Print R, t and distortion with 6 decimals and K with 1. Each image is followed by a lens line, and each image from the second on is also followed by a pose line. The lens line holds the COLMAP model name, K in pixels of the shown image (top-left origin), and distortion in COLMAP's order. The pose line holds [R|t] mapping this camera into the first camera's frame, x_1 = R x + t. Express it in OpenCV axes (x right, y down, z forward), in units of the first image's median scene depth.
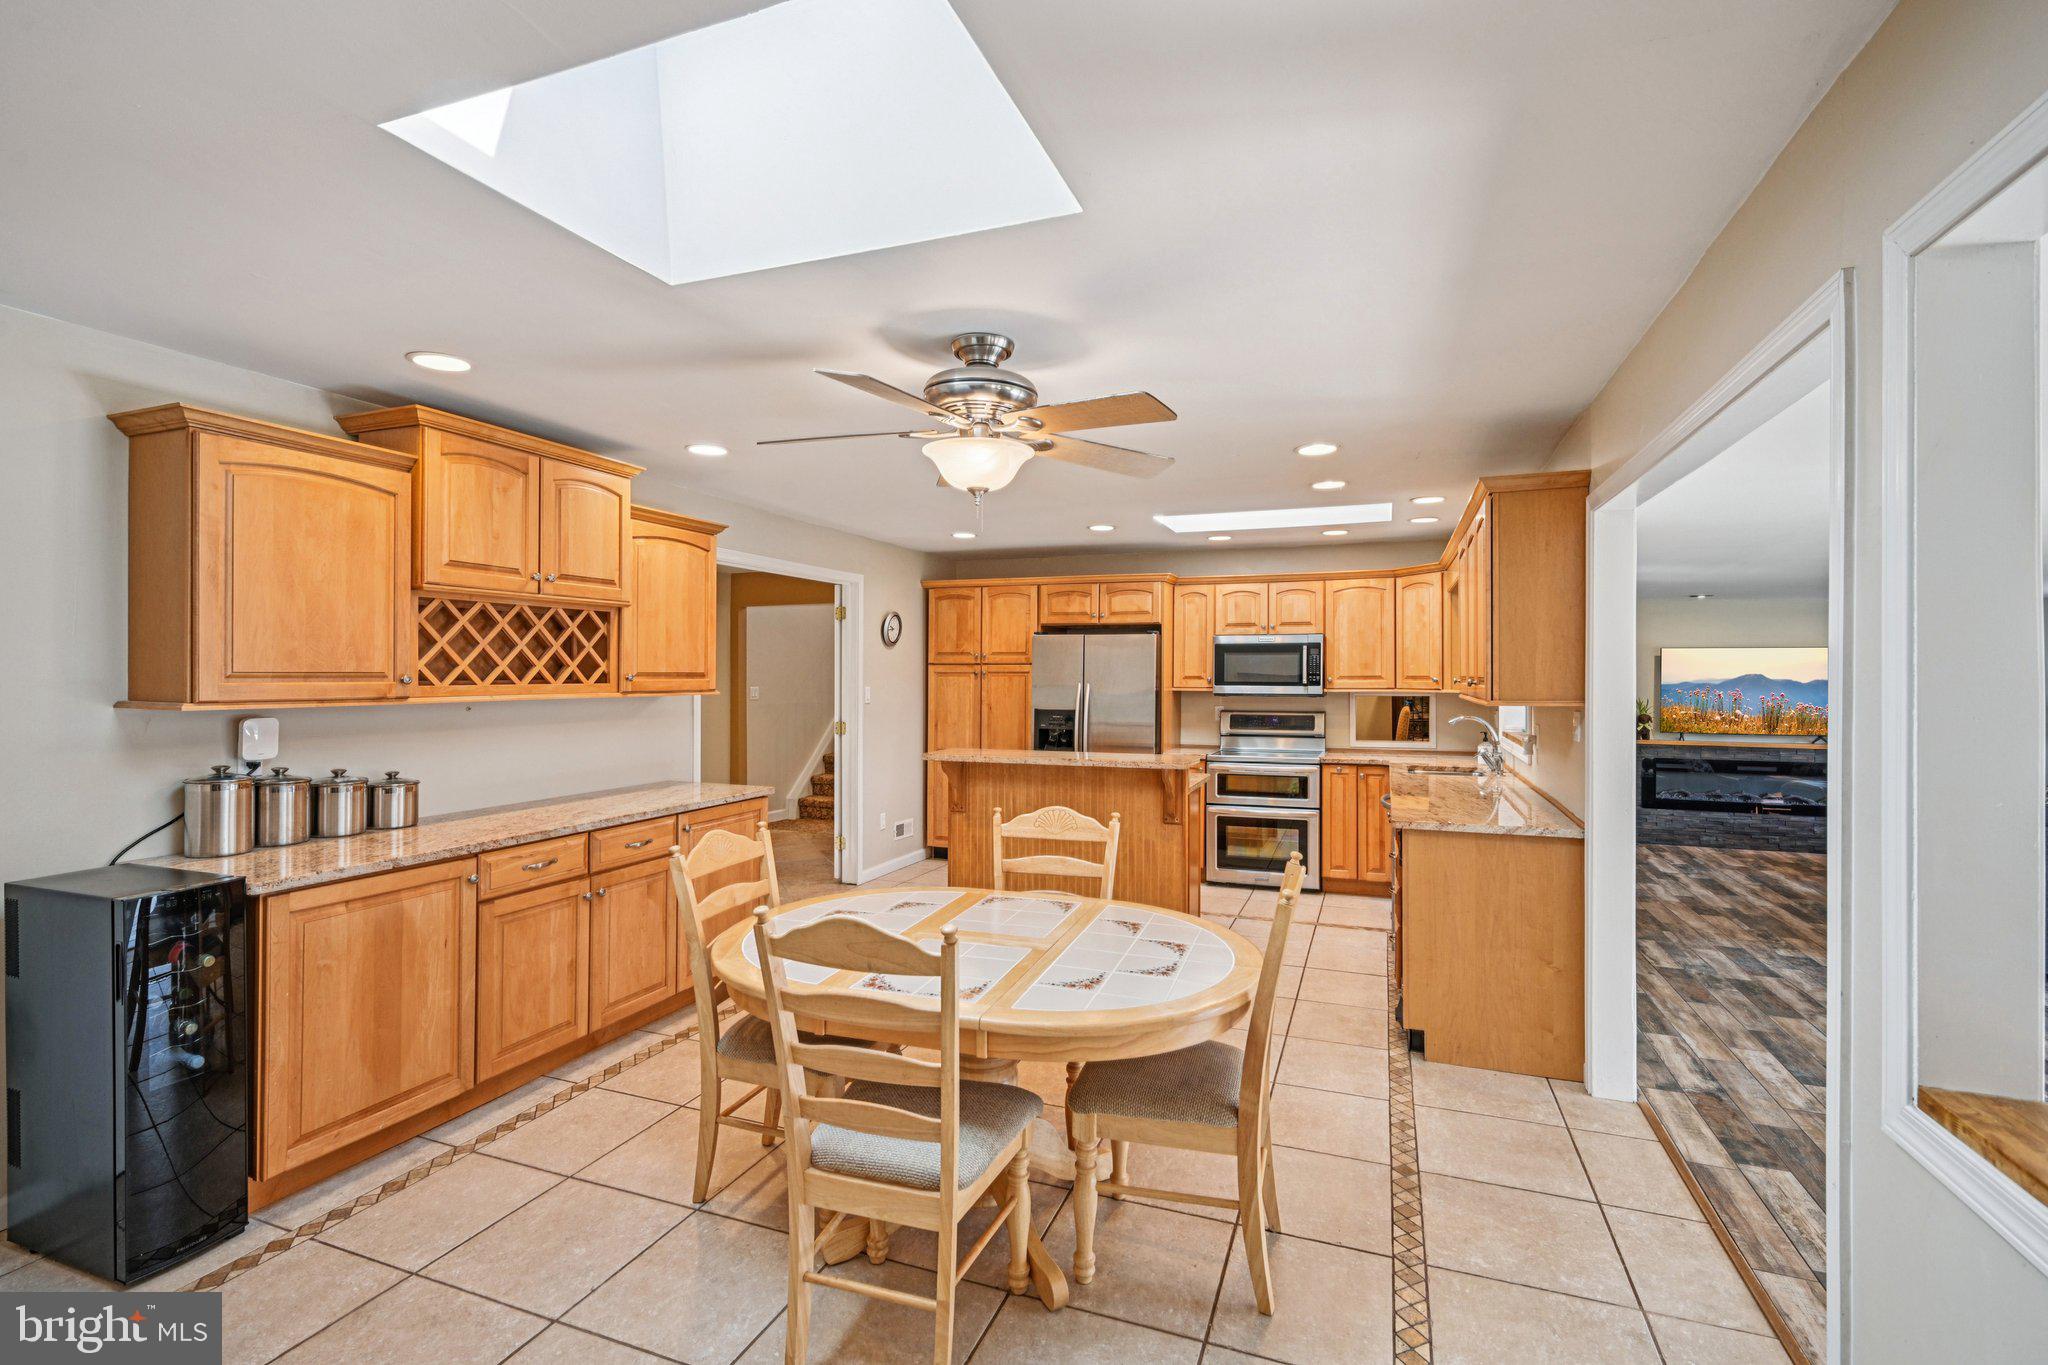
lens RADIAL K [[923.8, 0, 1026.3], [0, 923.8, 690.2], [0, 0, 1]] dist [-0.000832, -0.000013]
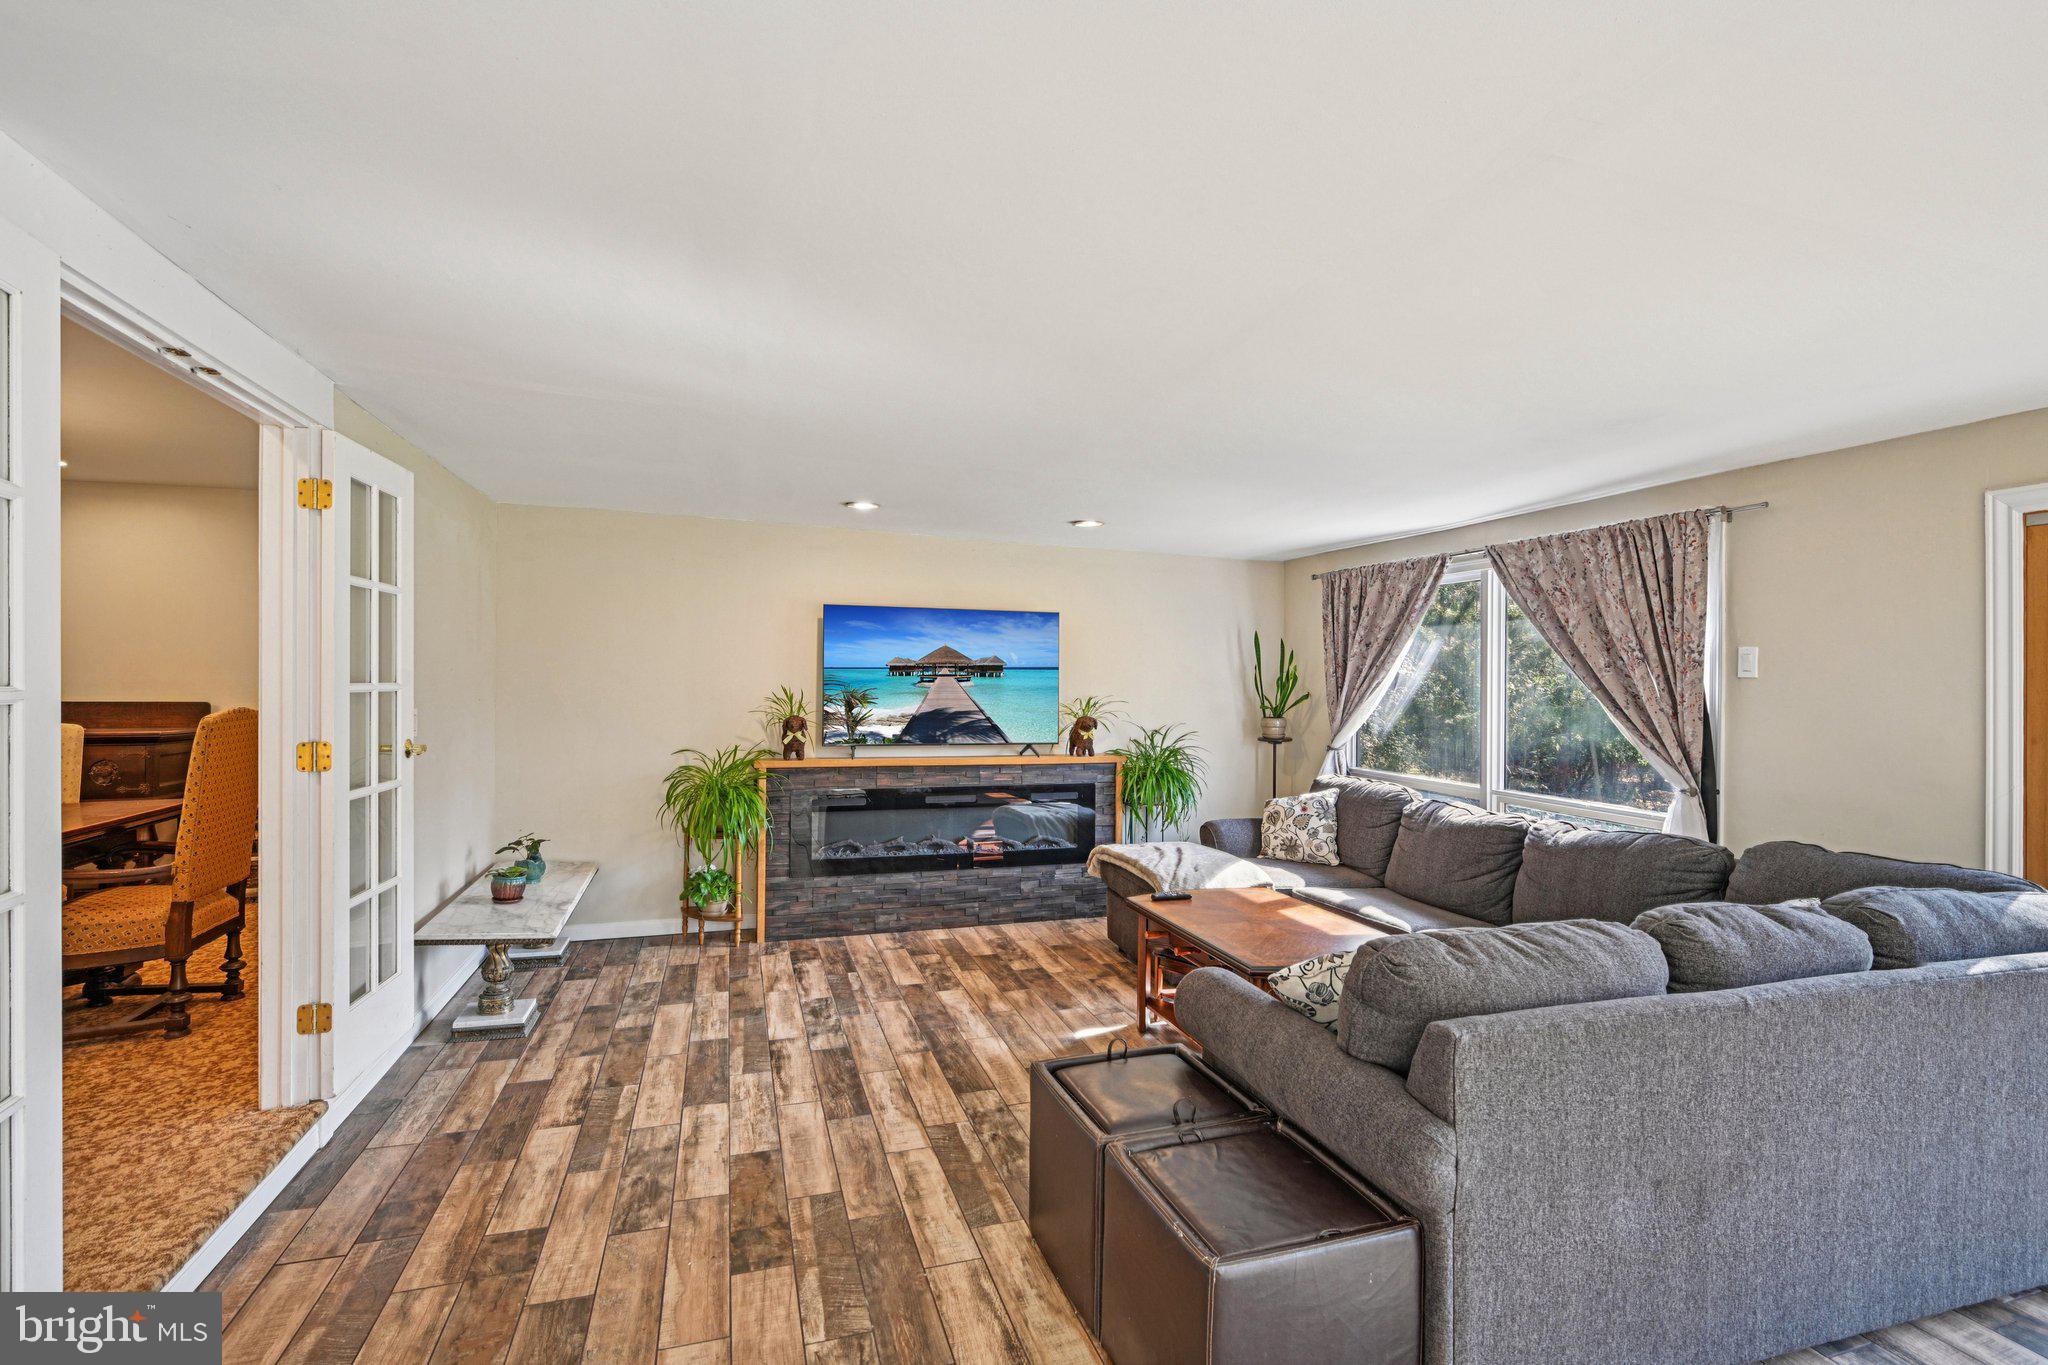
lens RADIAL K [[927.2, 0, 1026.5], [0, 927.2, 679.9], [0, 0, 1]] dist [0.002512, 0.000489]
pose [[0.777931, 0.004789, 0.628331, 0.593414], [0.004175, 0.999909, -0.012791, 0.016456], [-0.628335, 0.012574, 0.777841, 0.648237]]
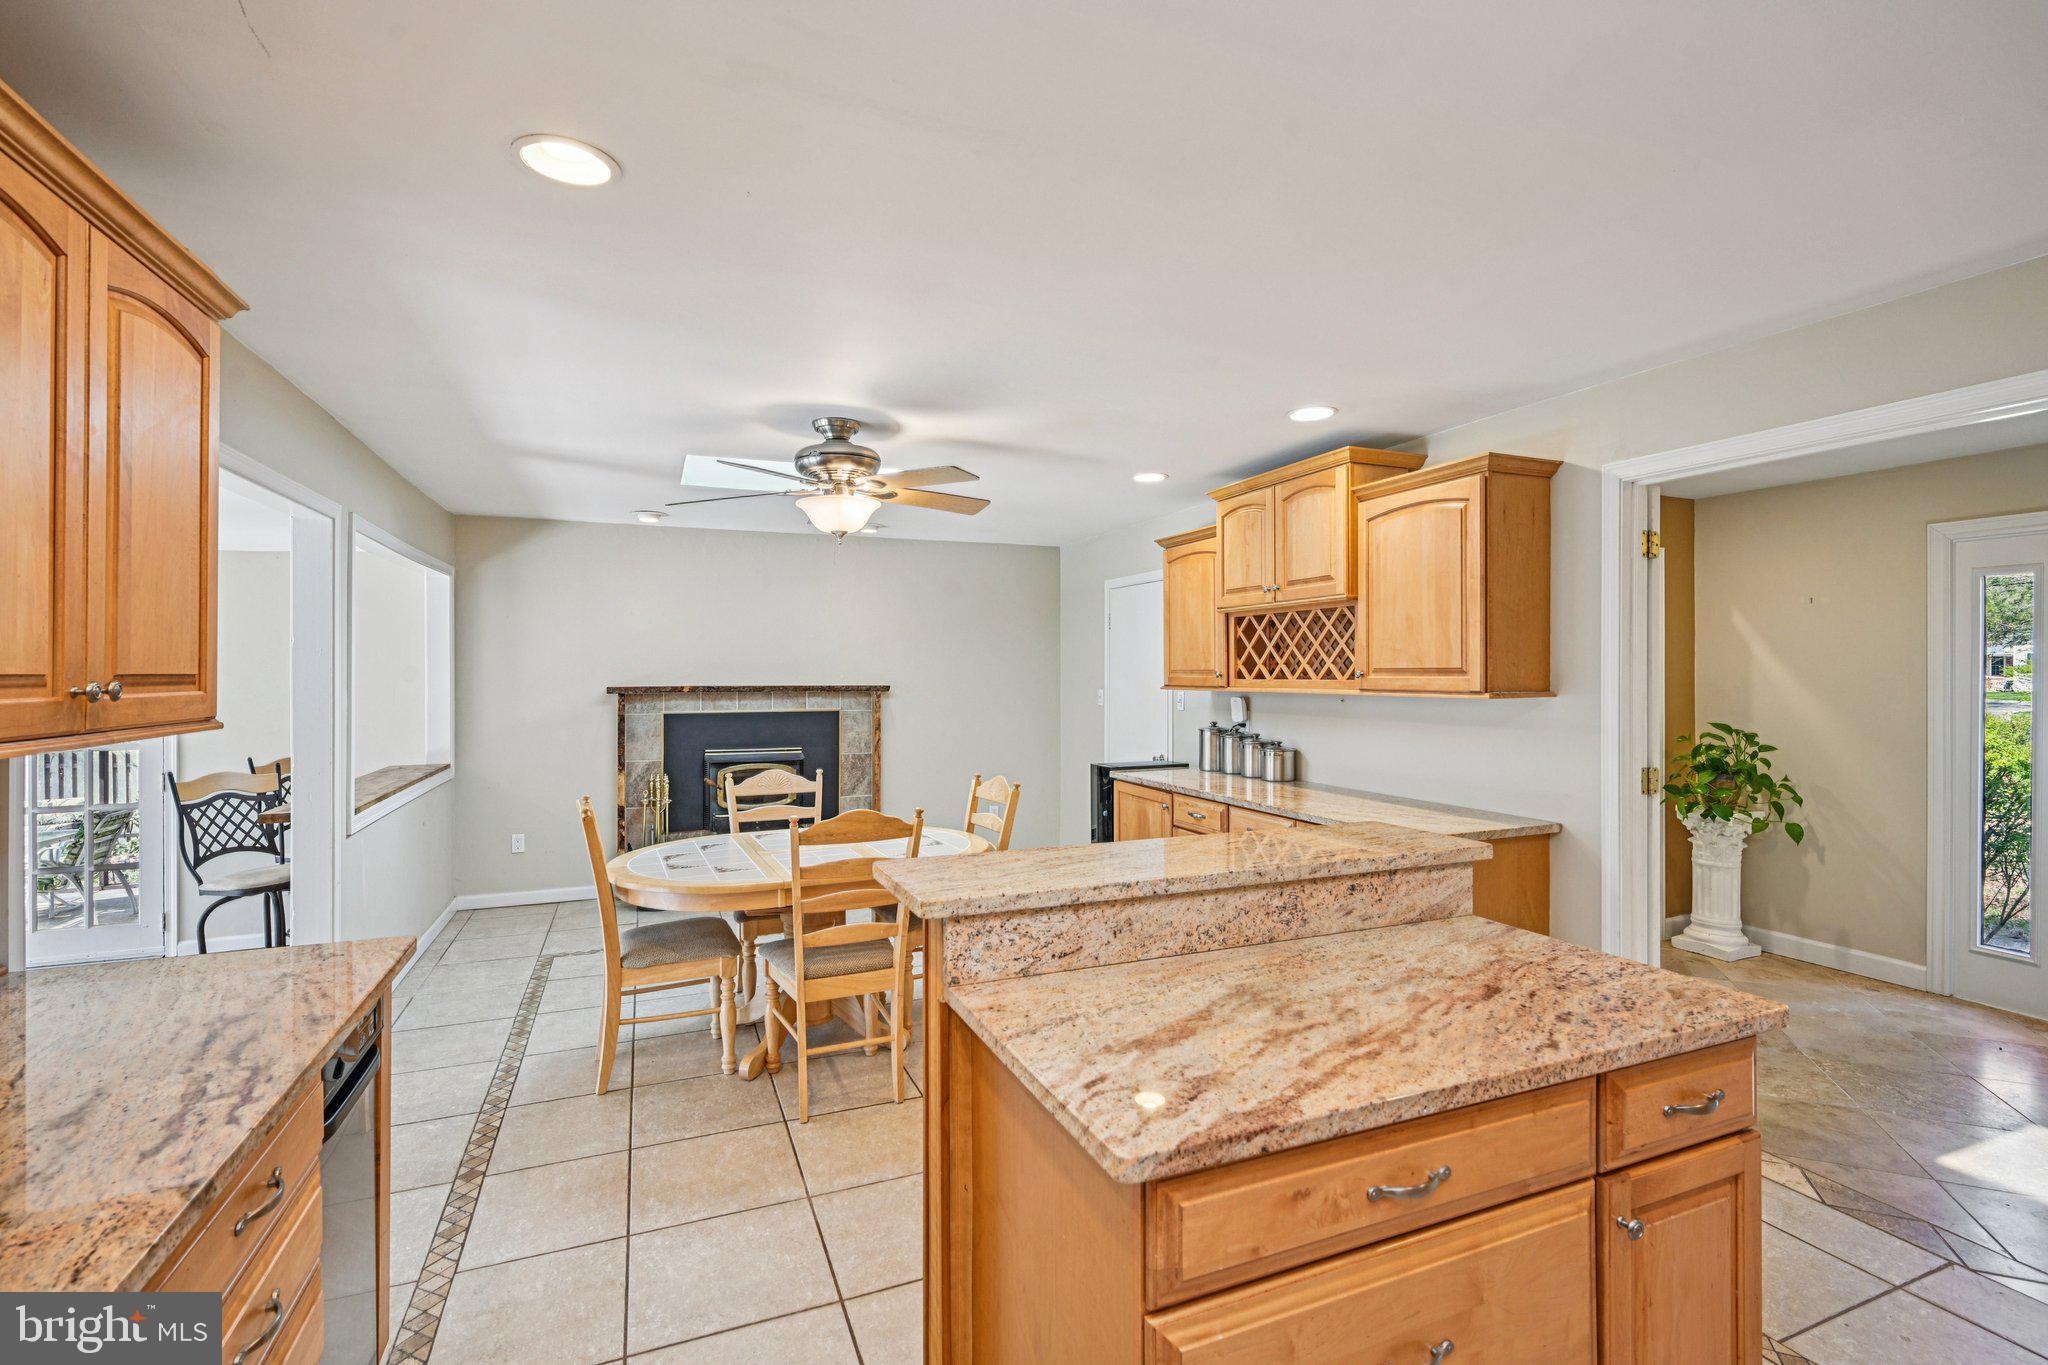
lens RADIAL K [[924.0, 0, 1029.6], [0, 924.0, 674.9], [0, 0, 1]] dist [-0.000224, 0.000933]
pose [[-0.722573, 0.001501, -0.691293, 0.283732], [-0.011350, 0.999837, 0.014034, -0.013819], [0.691201, 0.017987, -0.722439, 0.908248]]
